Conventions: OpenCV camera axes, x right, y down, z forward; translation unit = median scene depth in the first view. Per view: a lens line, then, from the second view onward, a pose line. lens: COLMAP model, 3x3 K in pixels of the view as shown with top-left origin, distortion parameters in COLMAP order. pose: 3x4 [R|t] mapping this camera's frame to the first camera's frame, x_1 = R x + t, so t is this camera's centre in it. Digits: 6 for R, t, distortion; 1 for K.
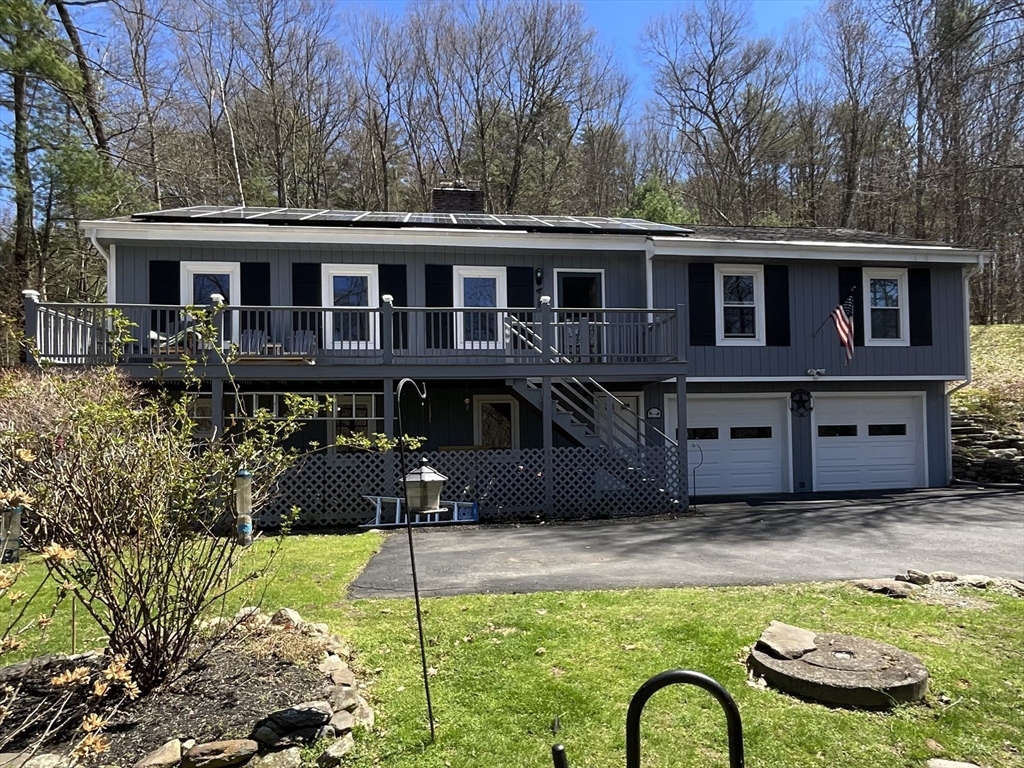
lens RADIAL K [[421.8, 0, 531.3], [0, 421.8, 428.1], [0, 0, 1]] dist [-0.016703, -0.000205]
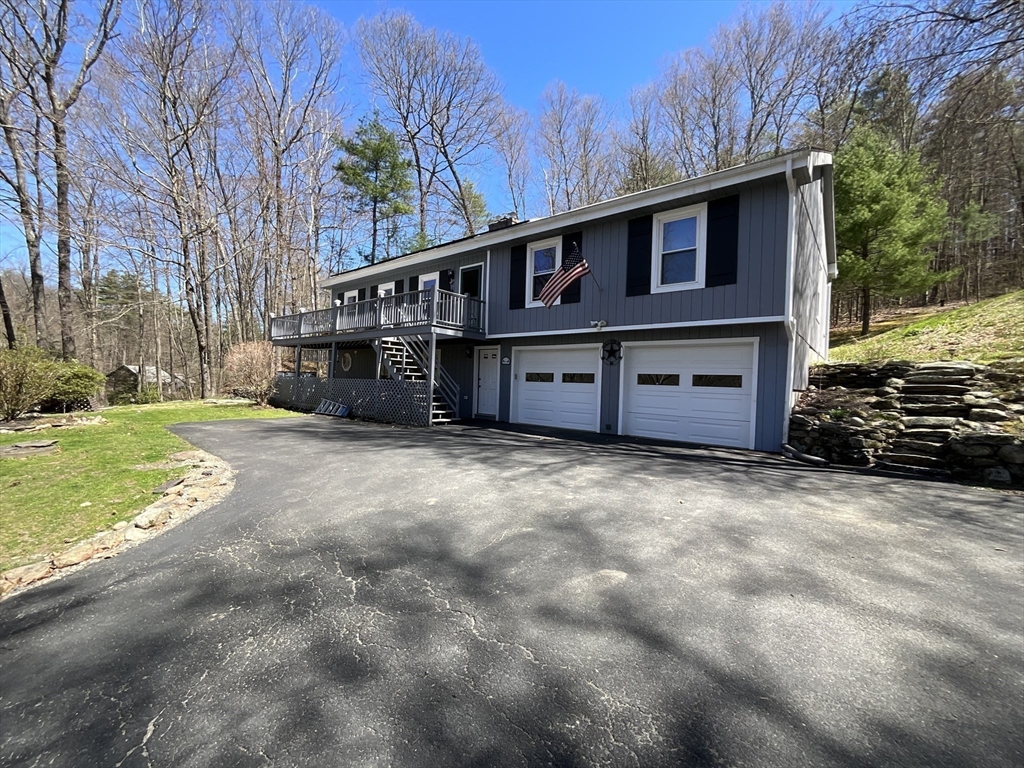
lens RADIAL K [[421.8, 0, 519.4], [0, 421.8, 385.1], [0, 0, 1]] dist [-0.016703, -0.000205]
pose [[0.692207, 0.046959, -0.720170, 1.228238], [-0.018166, 0.998698, 0.047660, -0.021934], [0.721471, -0.019908, 0.692159, 0.070248]]
